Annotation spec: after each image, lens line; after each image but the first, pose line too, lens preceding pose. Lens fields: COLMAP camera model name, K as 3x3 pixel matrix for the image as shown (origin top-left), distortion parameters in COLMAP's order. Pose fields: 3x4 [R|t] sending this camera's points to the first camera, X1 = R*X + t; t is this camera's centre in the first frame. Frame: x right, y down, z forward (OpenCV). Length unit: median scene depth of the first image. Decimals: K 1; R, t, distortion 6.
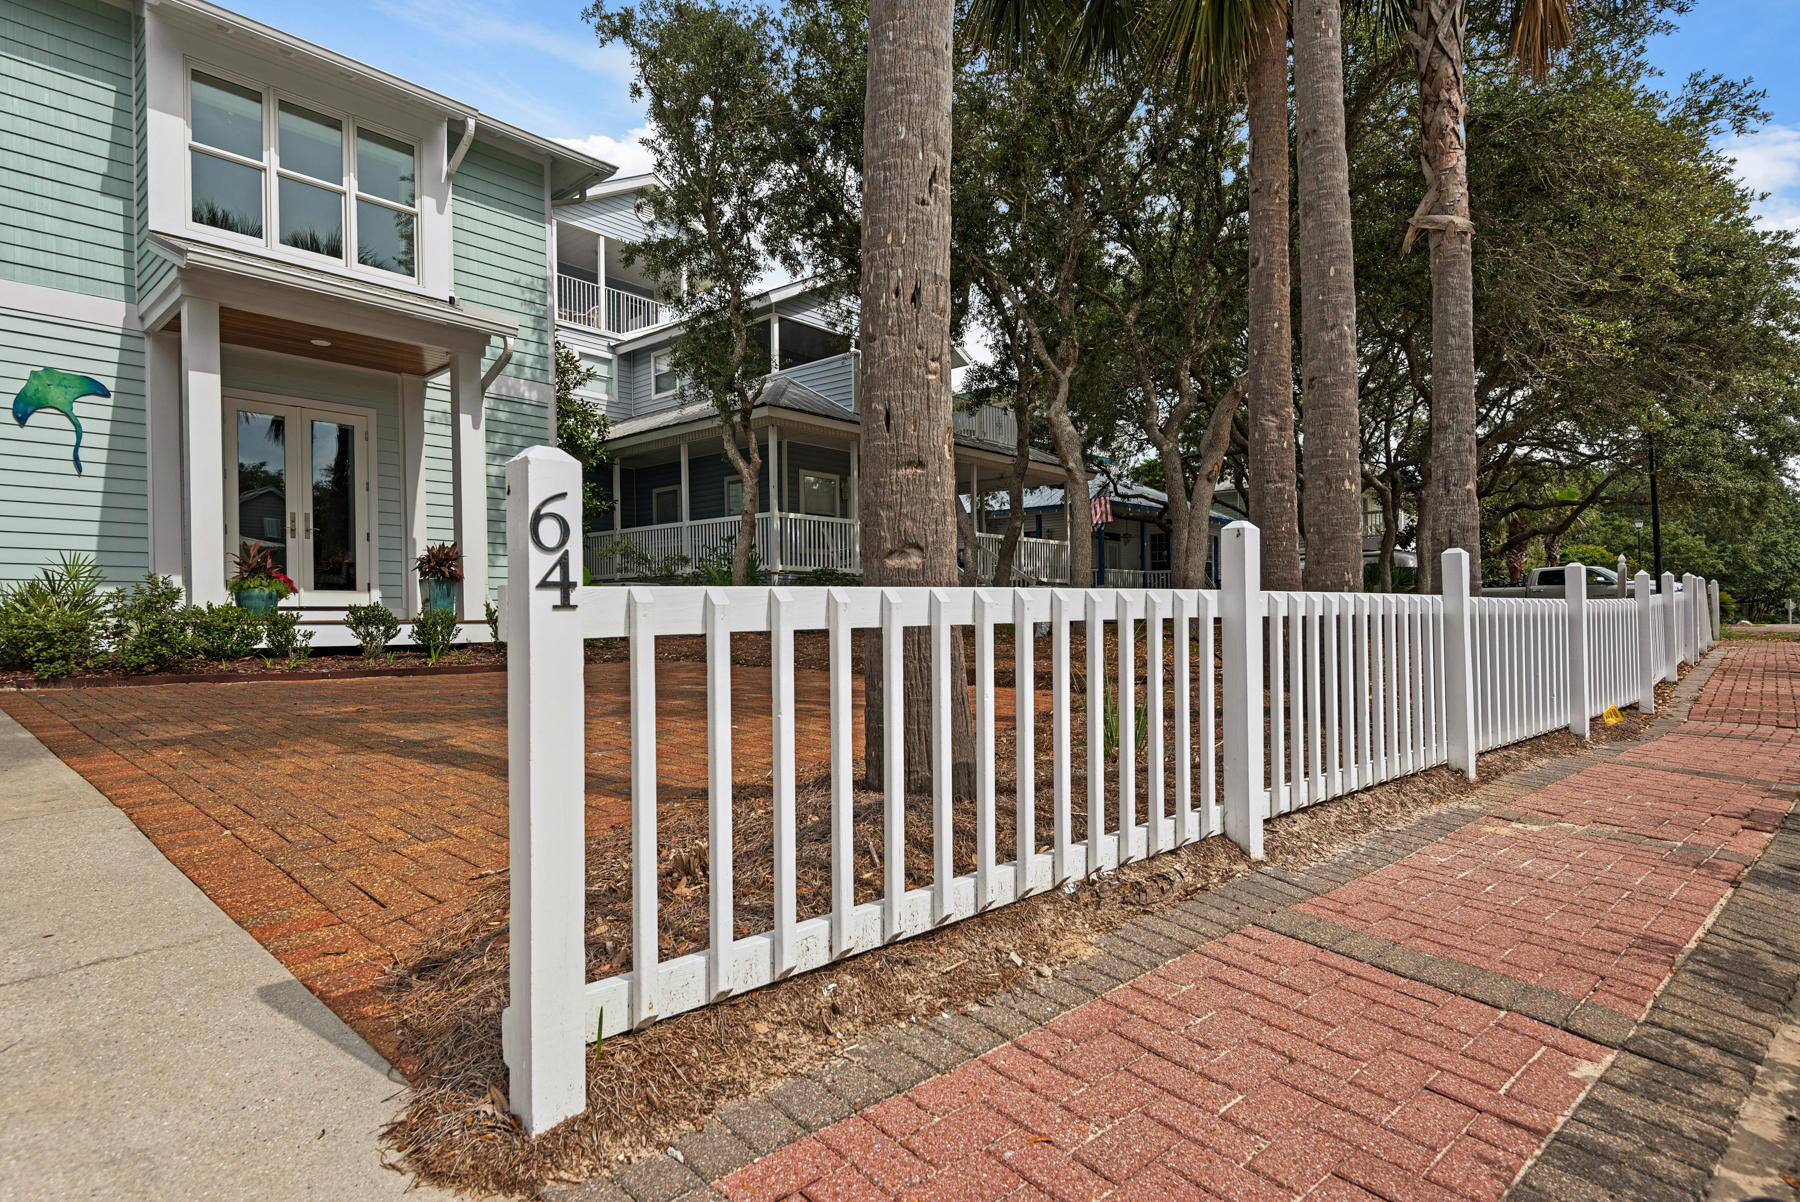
lens RADIAL K [[937.0, 0, 894.6], [0, 937.0, 600.9], [0, 0, 1]] dist [0.011345, -0.007608]
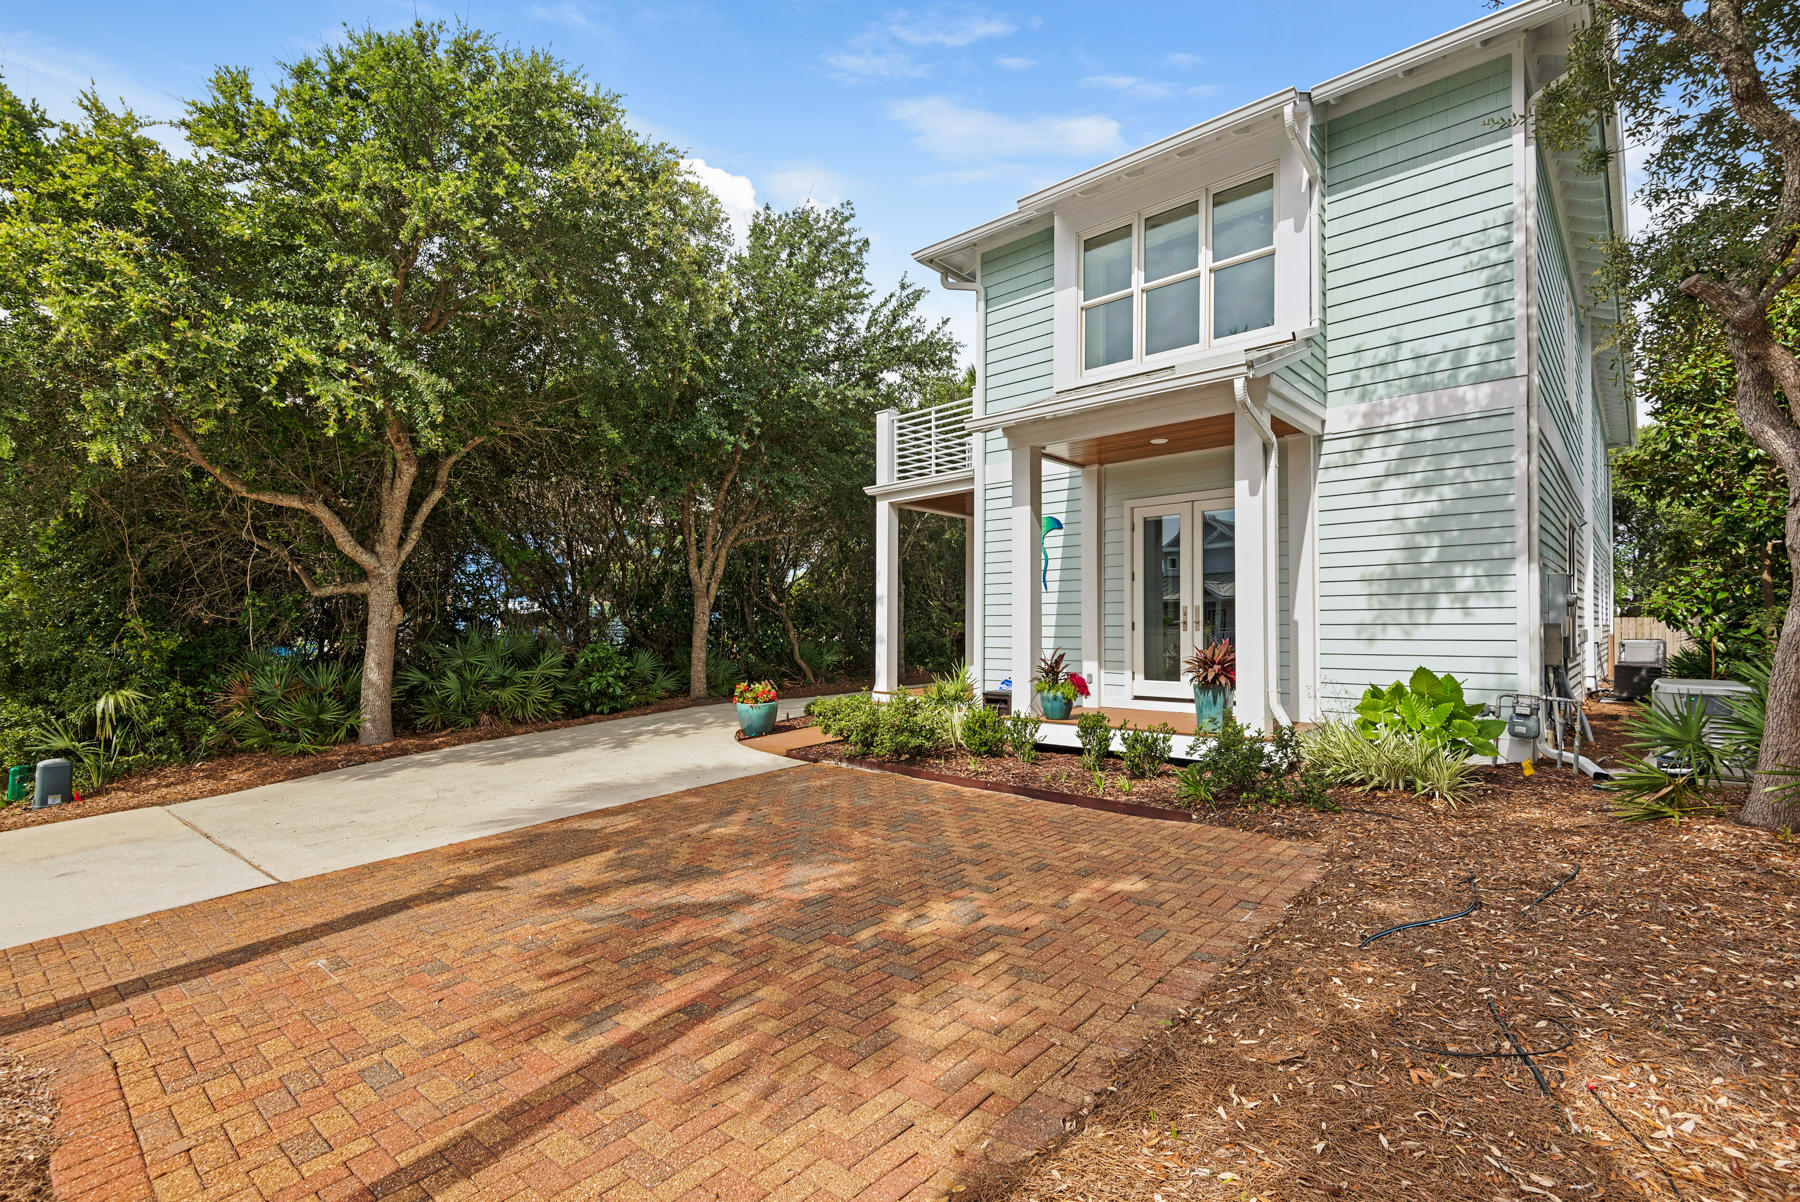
lens RADIAL K [[821.6, 0, 903.8], [0, 821.6, 614.7], [0, 0, 1]] dist [0.012010, -0.005652]
pose [[0.013461, -0.010282, -0.999857, 0.289615], [0.022226, 0.999703, -0.009981, -0.093575], [0.999662, -0.022089, 0.013686, 0.774076]]
